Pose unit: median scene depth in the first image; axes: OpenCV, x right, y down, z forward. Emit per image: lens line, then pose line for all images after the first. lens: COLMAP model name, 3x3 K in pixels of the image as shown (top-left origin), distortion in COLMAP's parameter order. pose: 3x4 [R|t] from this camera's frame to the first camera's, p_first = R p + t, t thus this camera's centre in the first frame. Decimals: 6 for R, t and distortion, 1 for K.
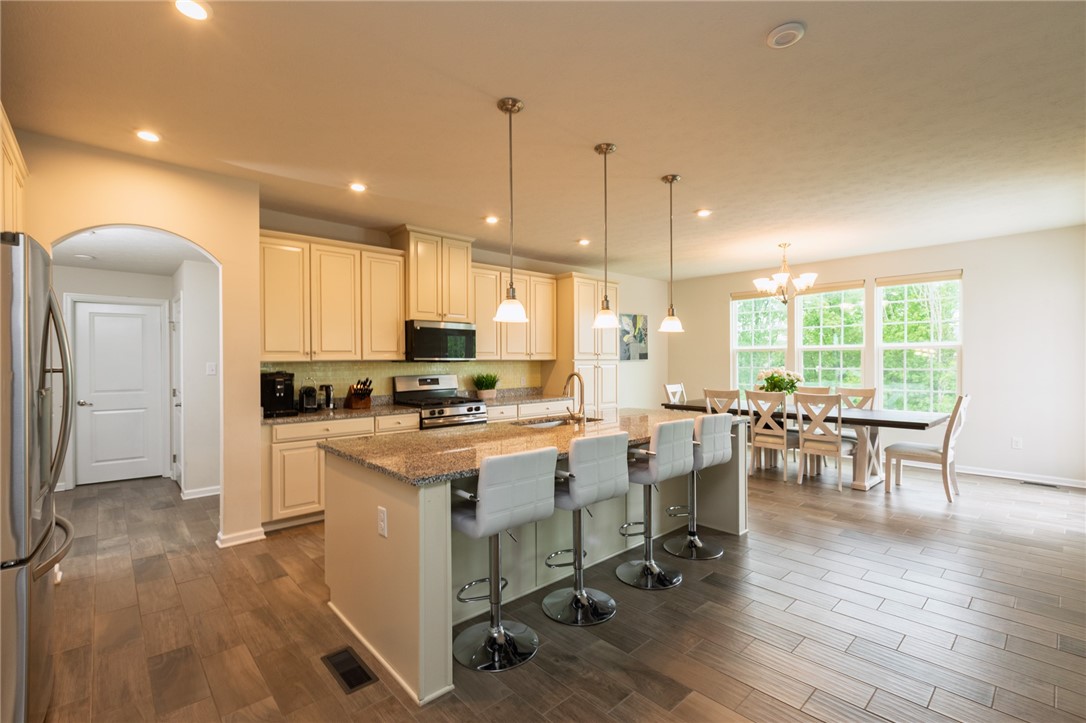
lens RADIAL K [[483.8, 0, 543.0], [0, 483.8, 361.5], [0, 0, 1]] dist [0.002305, 0.000395]
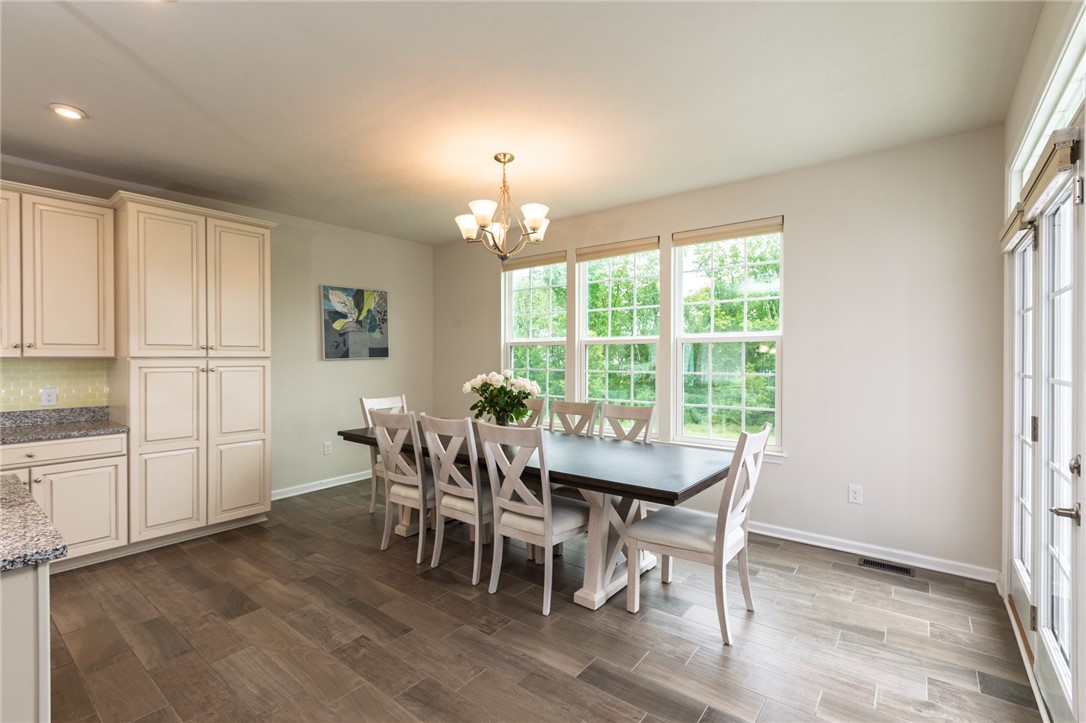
lens RADIAL K [[483.8, 0, 543.0], [0, 483.8, 361.5], [0, 0, 1]] dist [0.002305, 0.000395]
pose [[0.986793, 0.001472, 0.161981, 0.511429], [-0.002403, 0.999982, 0.005549, -0.003846], [-0.161970, -0.005865, 0.986778, 0.481798]]
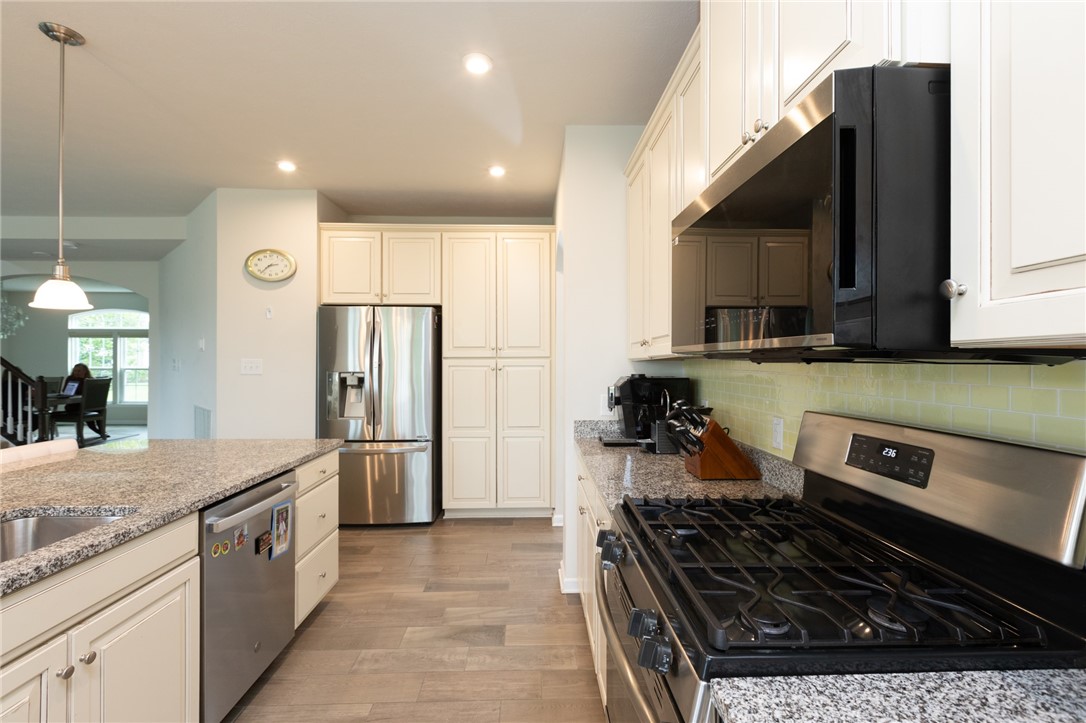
lens RADIAL K [[483.8, 0, 543.0], [0, 483.8, 361.5], [0, 0, 1]] dist [0.002305, 0.000395]
pose [[-0.656493, 0.001956, -0.754329, 0.010436], [-0.001001, 0.999993, 0.003464, 0.001283], [0.754331, 0.003029, -0.656487, 1.071484]]
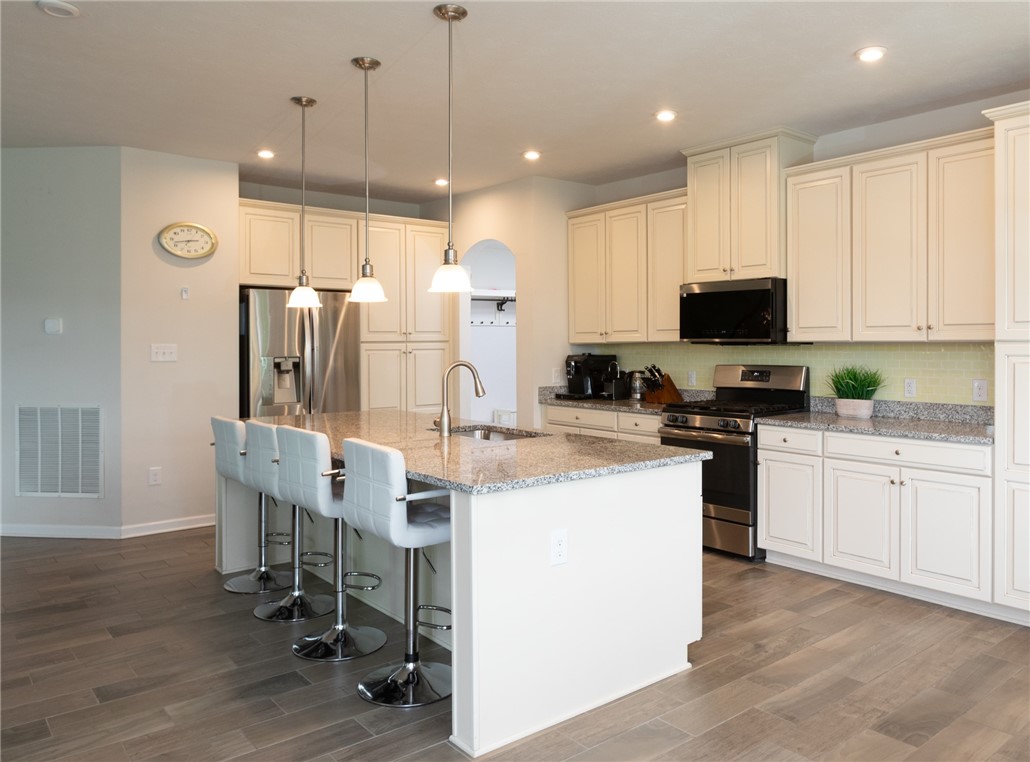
lens RADIAL K [[774.1, 0, 578.2], [0, 774.1, 348.8], [0, 0, 1]] dist [-0.000938, 0.001131]
pose [[-0.022353, 0.012158, -0.999676, 0.809382], [0.000808, 0.999926, 0.012143, -0.005886], [0.999750, -0.000537, -0.022361, 0.826863]]
